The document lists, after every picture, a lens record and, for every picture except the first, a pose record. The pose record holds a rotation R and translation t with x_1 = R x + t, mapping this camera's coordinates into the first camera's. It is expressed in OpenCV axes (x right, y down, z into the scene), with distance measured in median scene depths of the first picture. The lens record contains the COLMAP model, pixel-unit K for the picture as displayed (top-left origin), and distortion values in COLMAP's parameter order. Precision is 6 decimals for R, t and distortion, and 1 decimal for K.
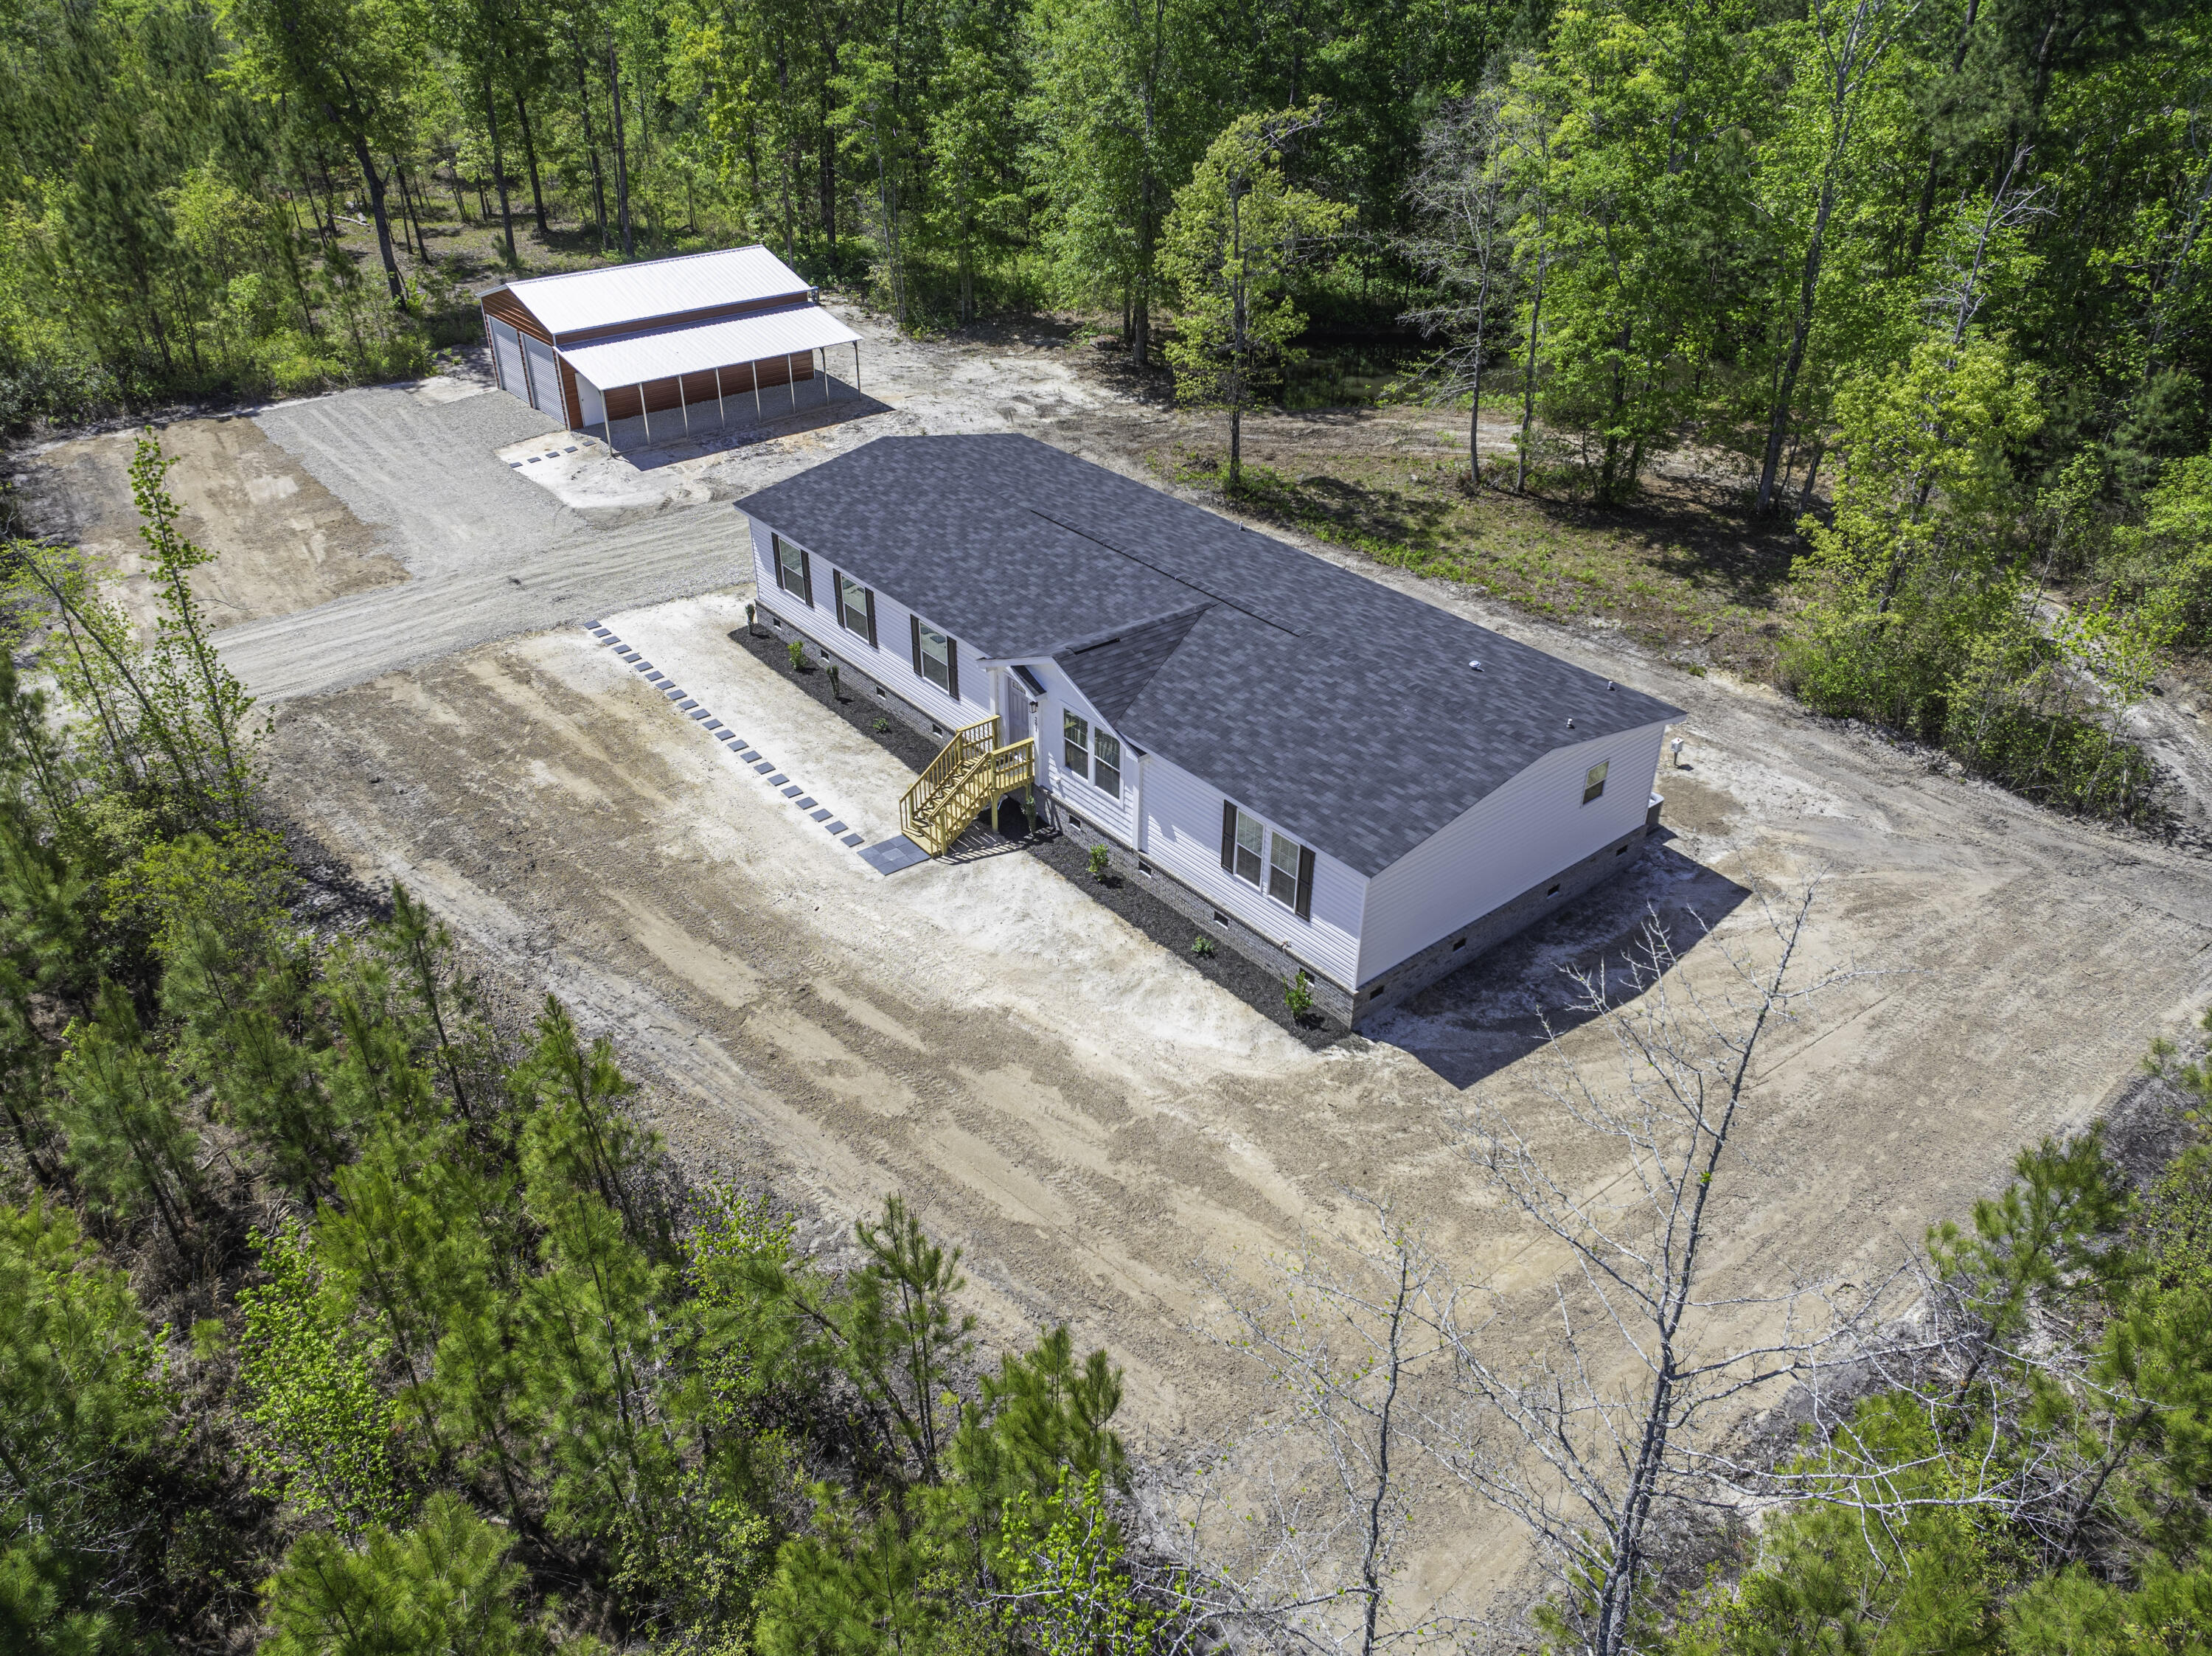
lens RADIAL K [[1564.7, 0, 1113.1], [0, 1564.7, 819.2], [0, 0, 1]] dist [-0.025647, -0.020851]
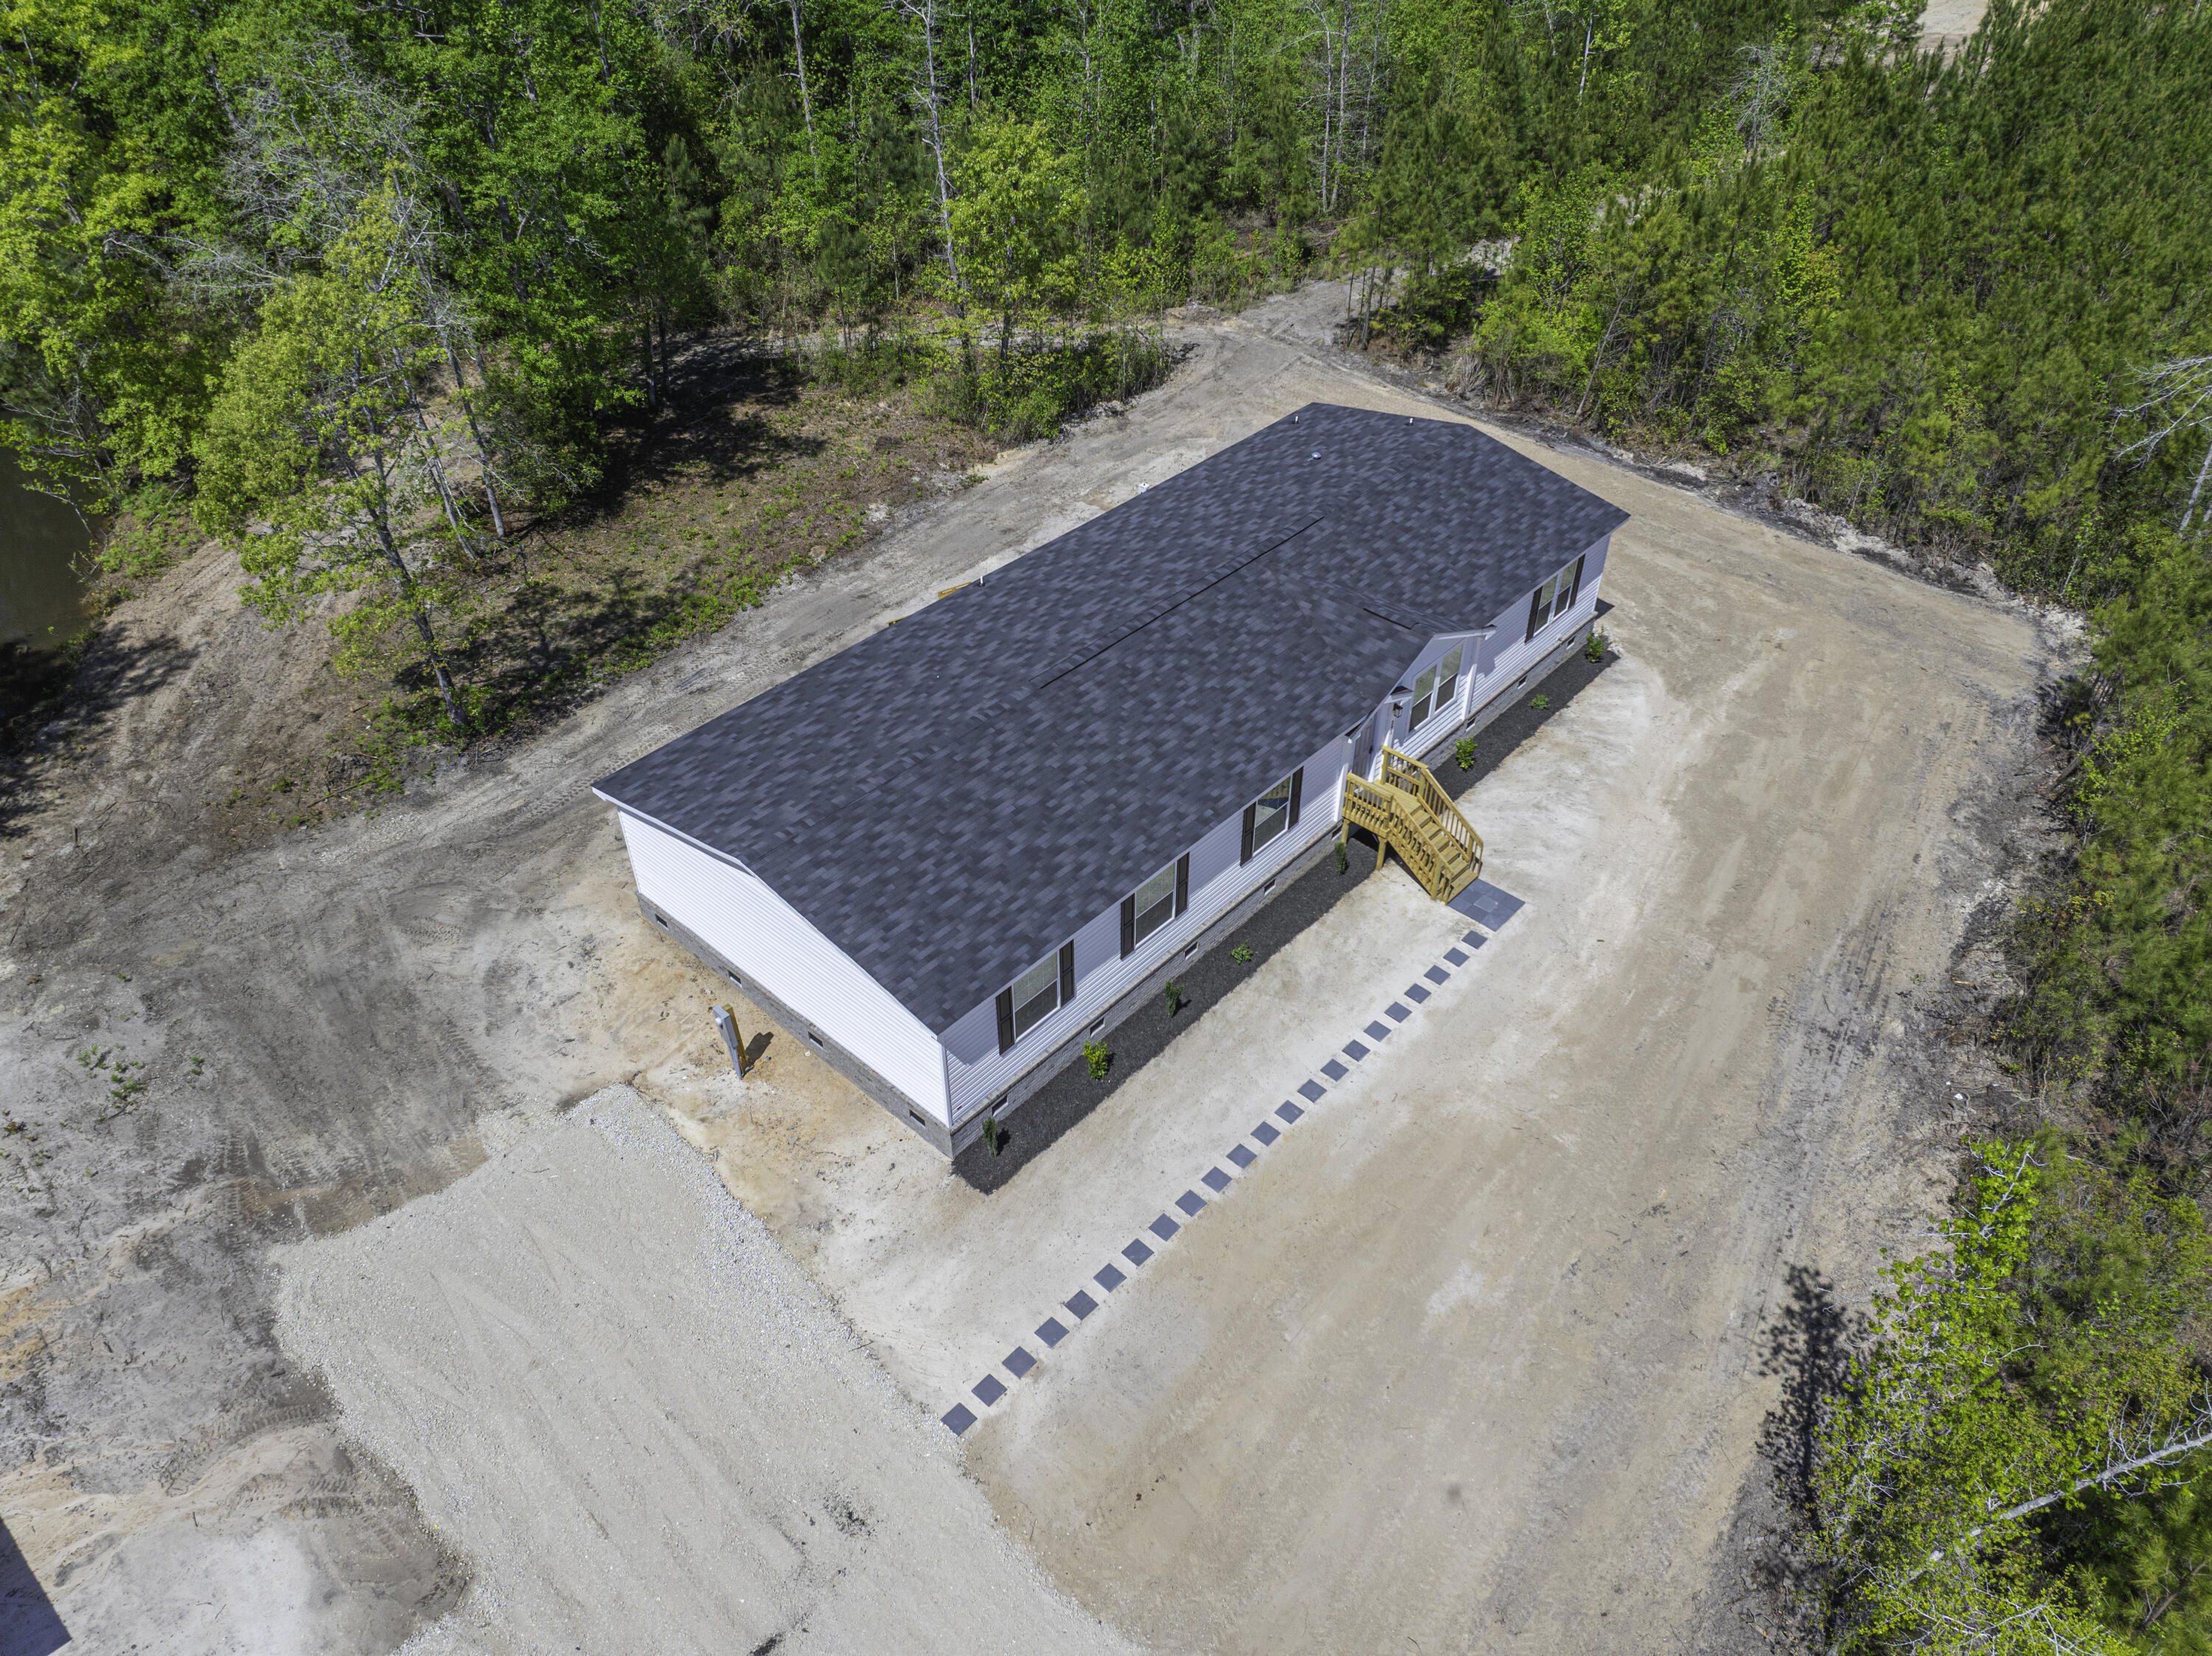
lens RADIAL K [[1564.7, 0, 1121.1], [0, 1564.7, 822.2], [0, 0, 1]] dist [-0.025647, -0.020851]
pose [[-0.154184, -0.631026, 0.760285, -0.726396], [0.516585, 0.604451, 0.606448, -0.637297], [-0.842240, 0.486256, 0.232782, 0.852258]]
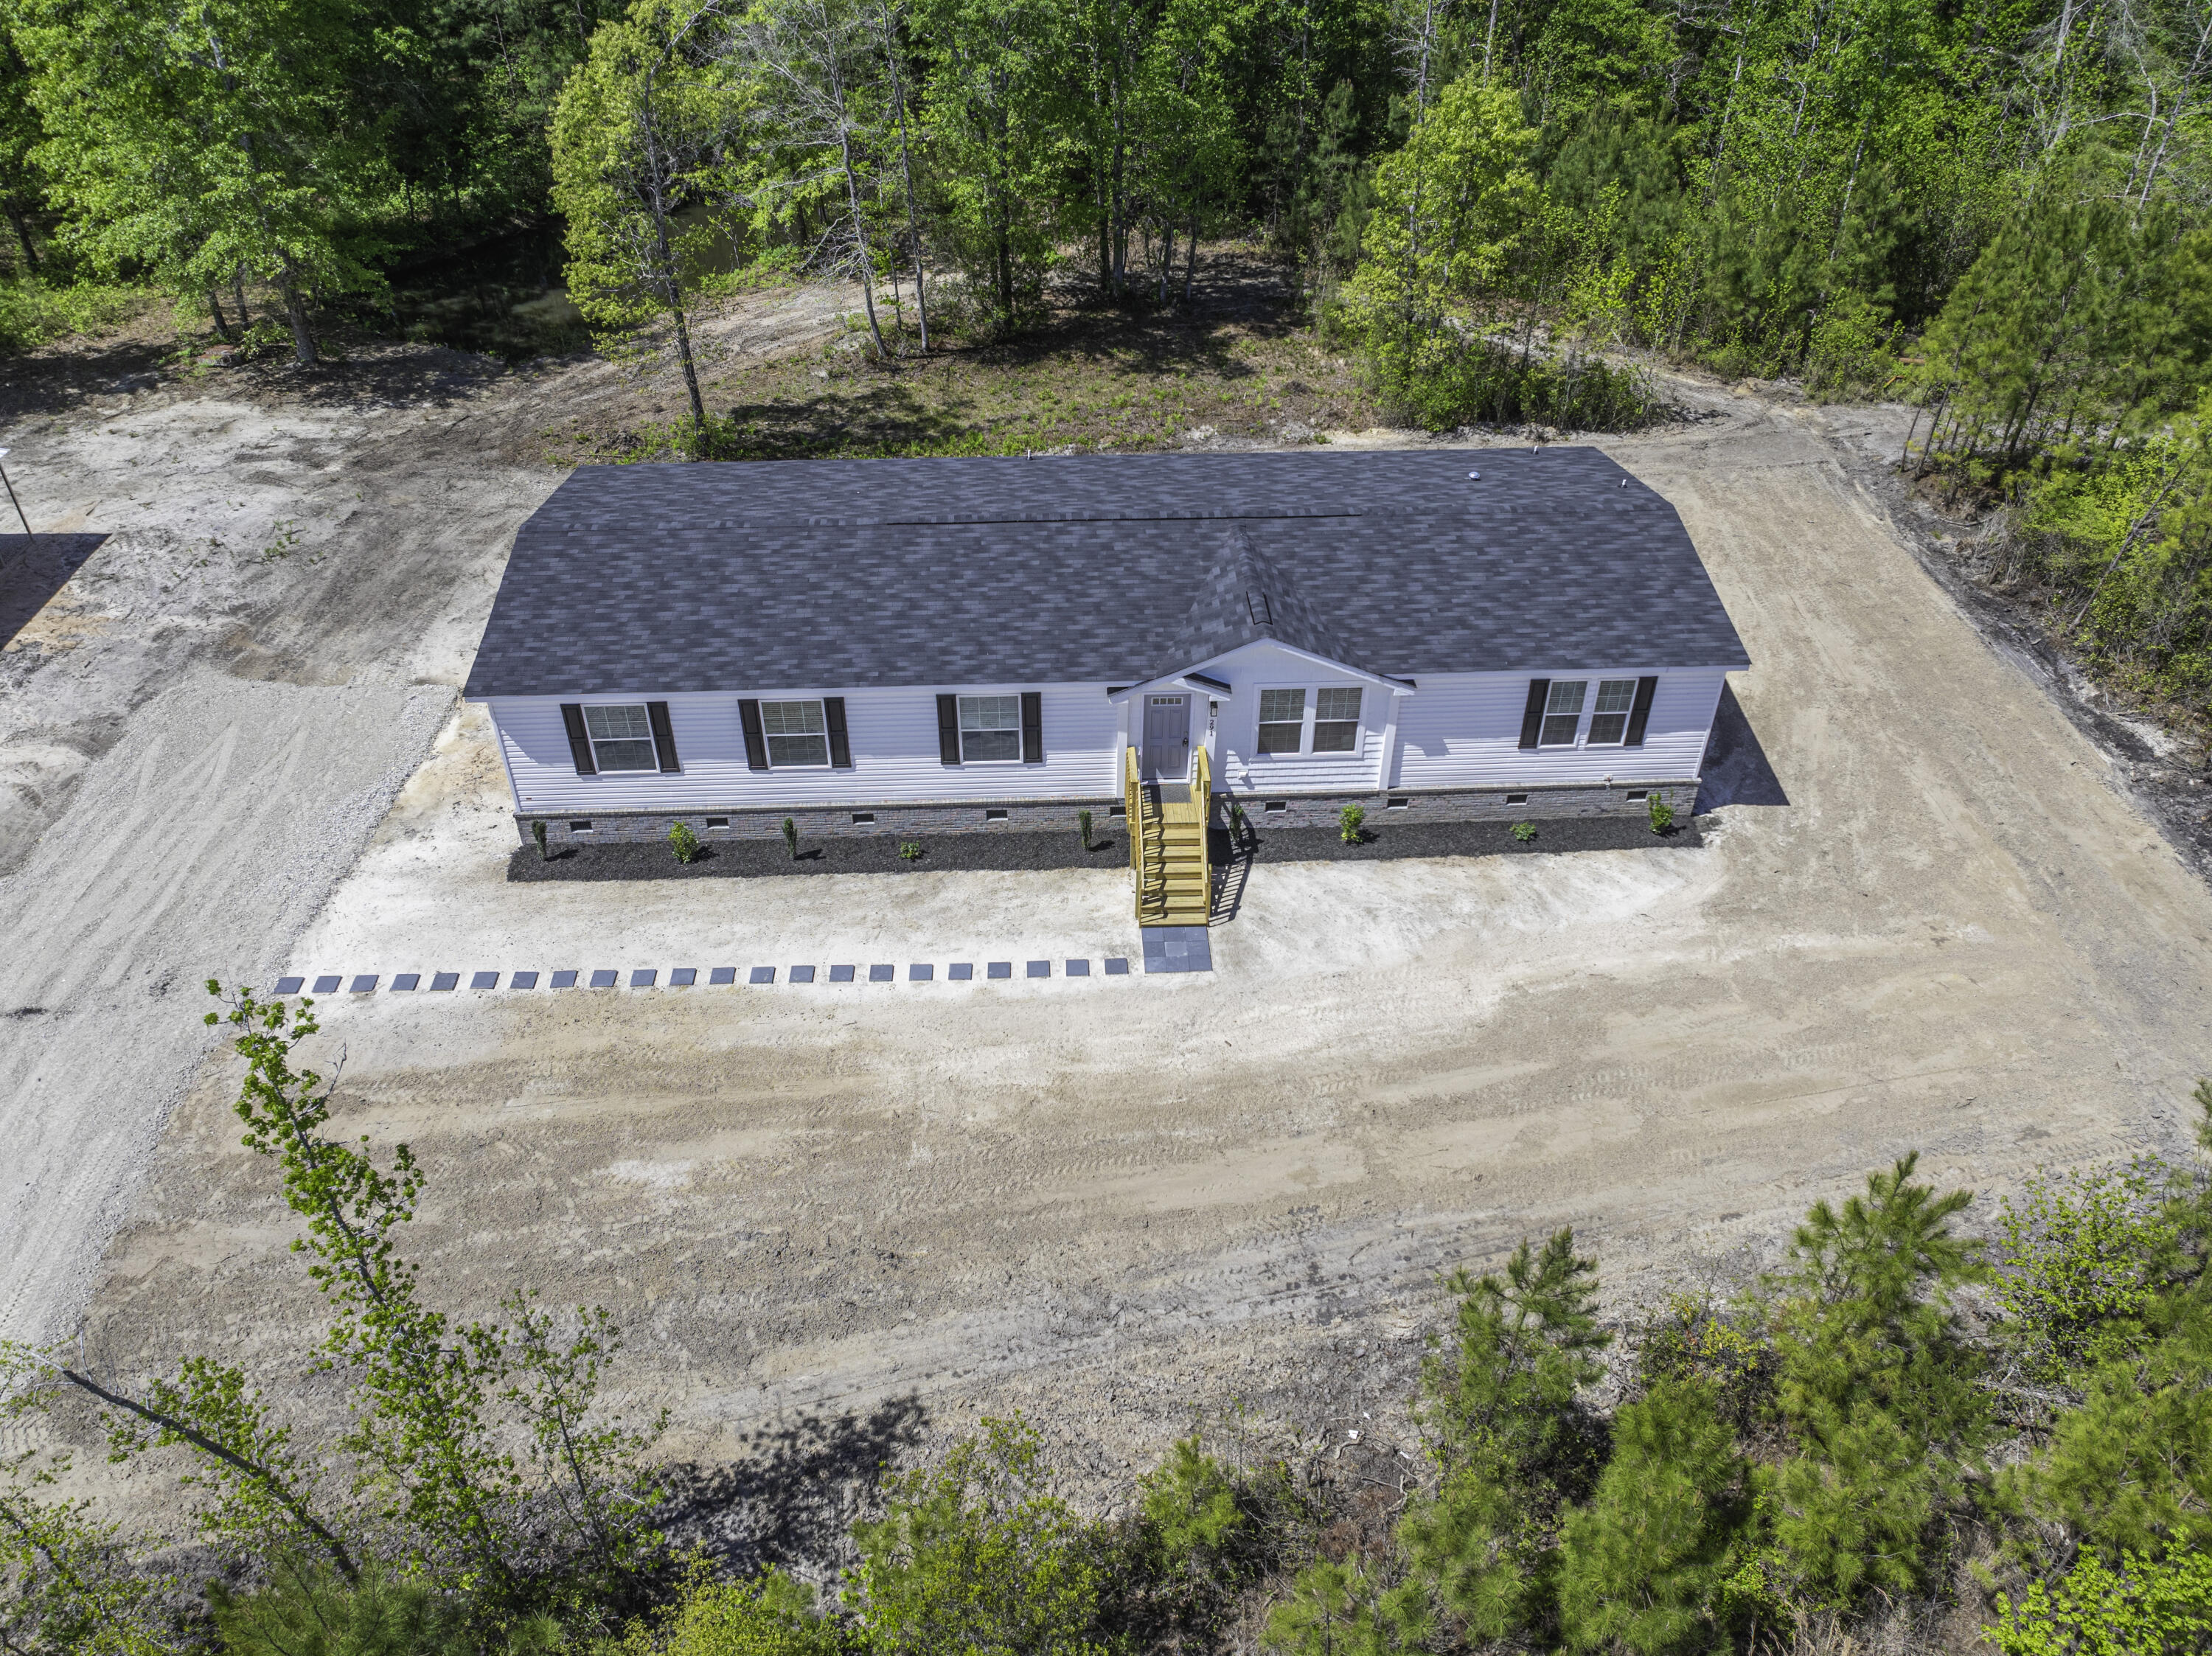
lens RADIAL K [[1564.7, 0, 1113.8], [0, 1564.7, 815.4], [0, 0, 1]] dist [-0.025647, -0.020851]
pose [[0.590834, -0.487809, 0.642617, -0.585821], [0.423743, 0.865429, 0.267348, -0.242612], [-0.686554, 0.114346, 0.718031, 0.391075]]
